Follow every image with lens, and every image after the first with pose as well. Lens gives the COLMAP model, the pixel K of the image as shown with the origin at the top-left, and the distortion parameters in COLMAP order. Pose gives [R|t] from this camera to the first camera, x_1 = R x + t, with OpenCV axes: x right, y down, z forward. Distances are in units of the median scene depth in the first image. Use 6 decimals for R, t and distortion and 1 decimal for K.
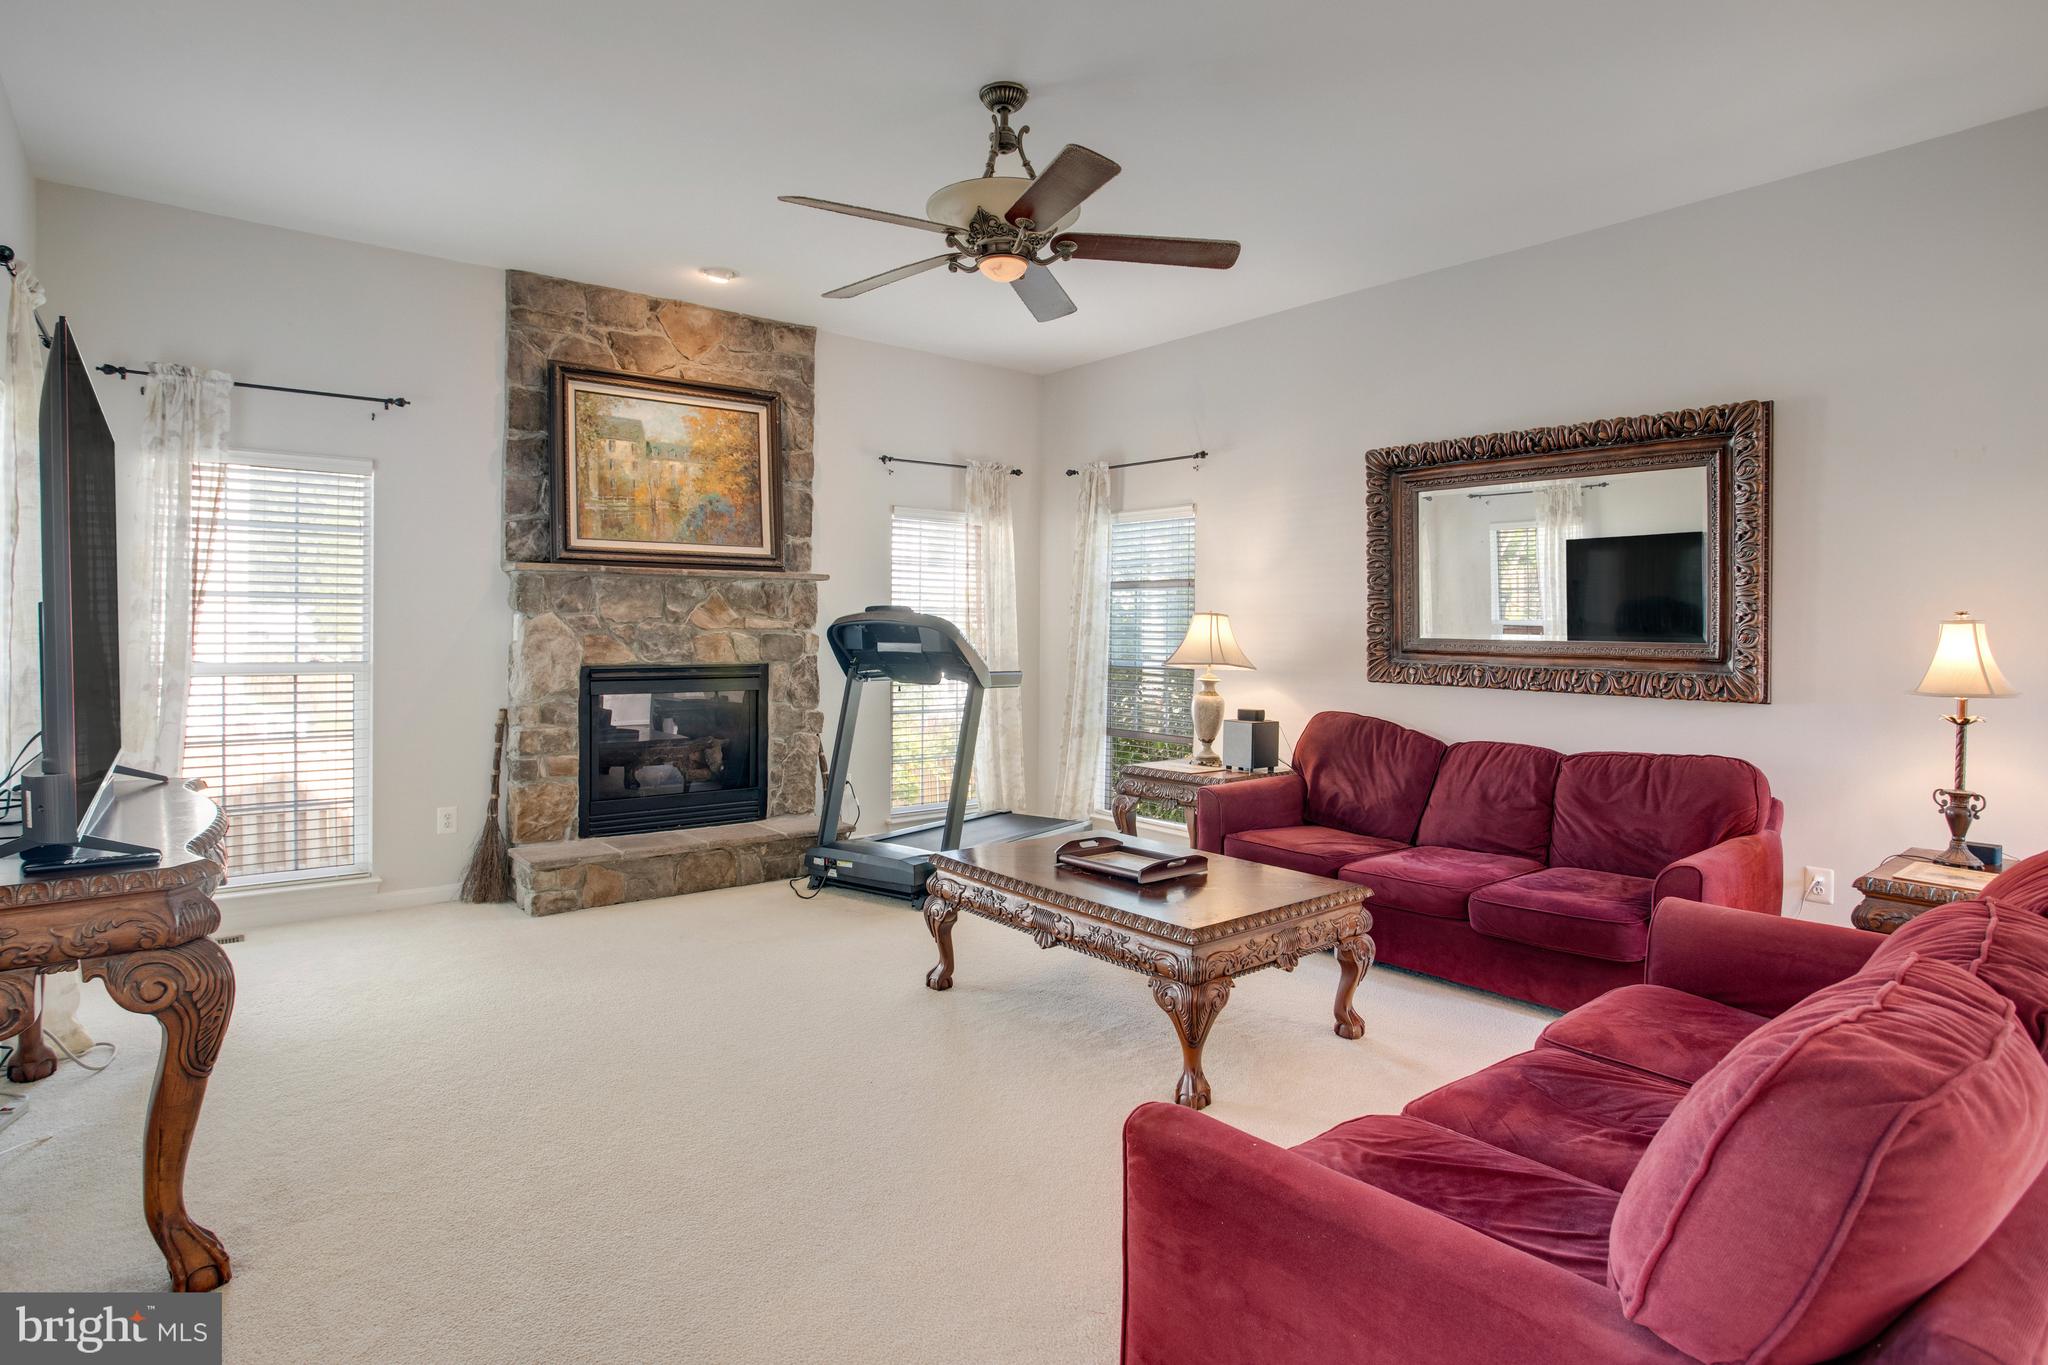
lens RADIAL K [[1178.3, 0, 973.9], [0, 1178.3, 627.2], [0, 0, 1]] dist [-0.027407, 0.008205]
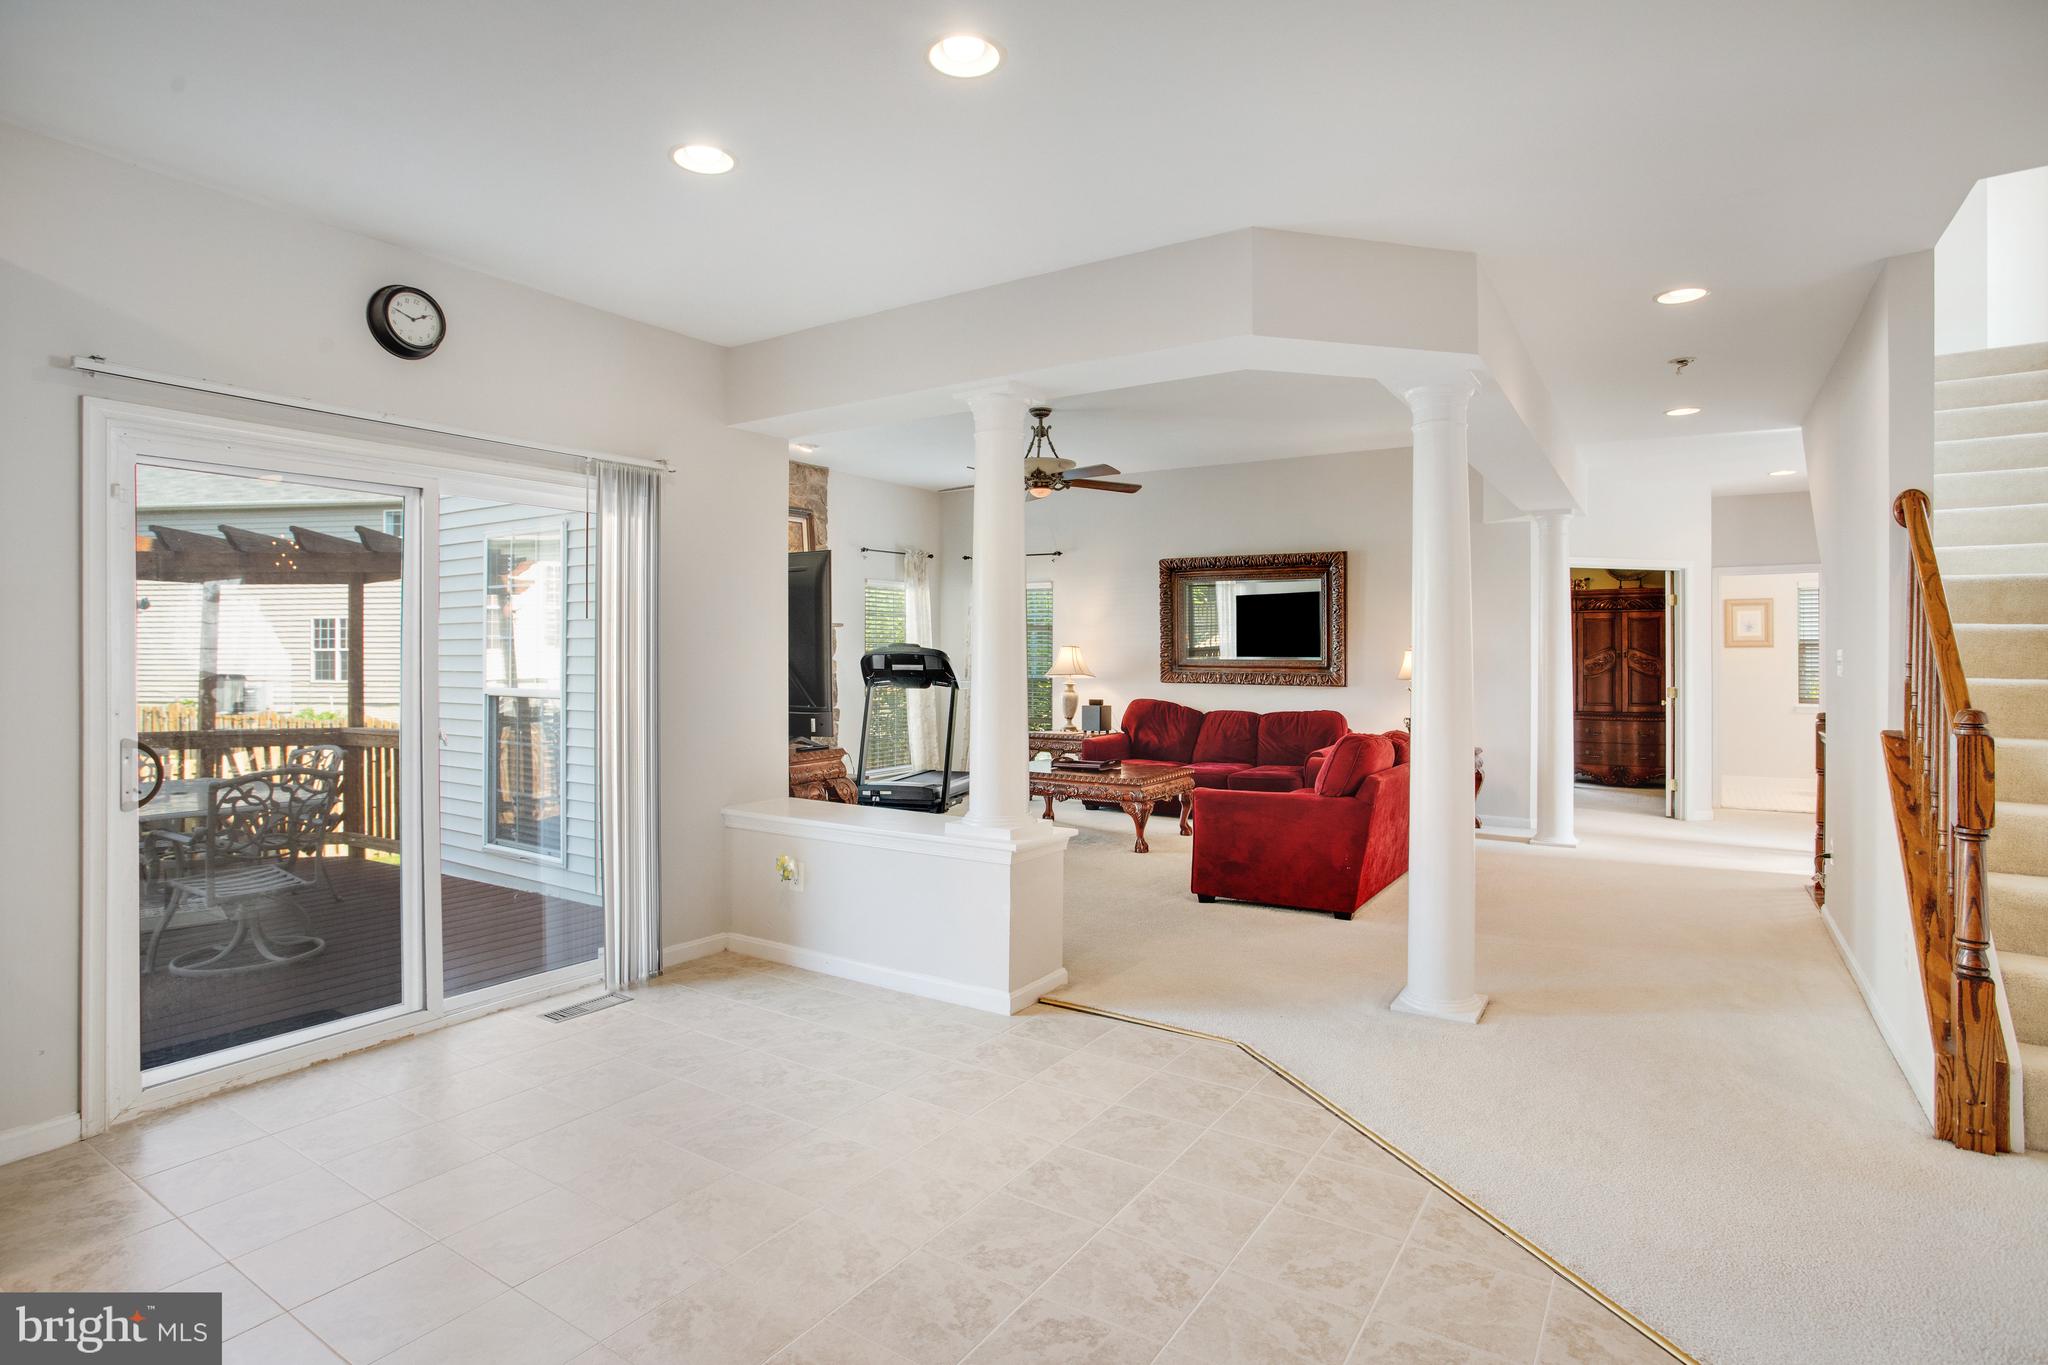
lens RADIAL K [[1056.0, 0, 1048.7], [0, 1056.0, 647.8], [0, 0, 1]] dist [-0.022741, 0.007891]
pose [[0.948260, -0.006263, 0.317434, -0.349356], [0.007036, 0.999974, -0.001291, -0.007355], [-0.317418, 0.003458, 0.948279, -0.514217]]
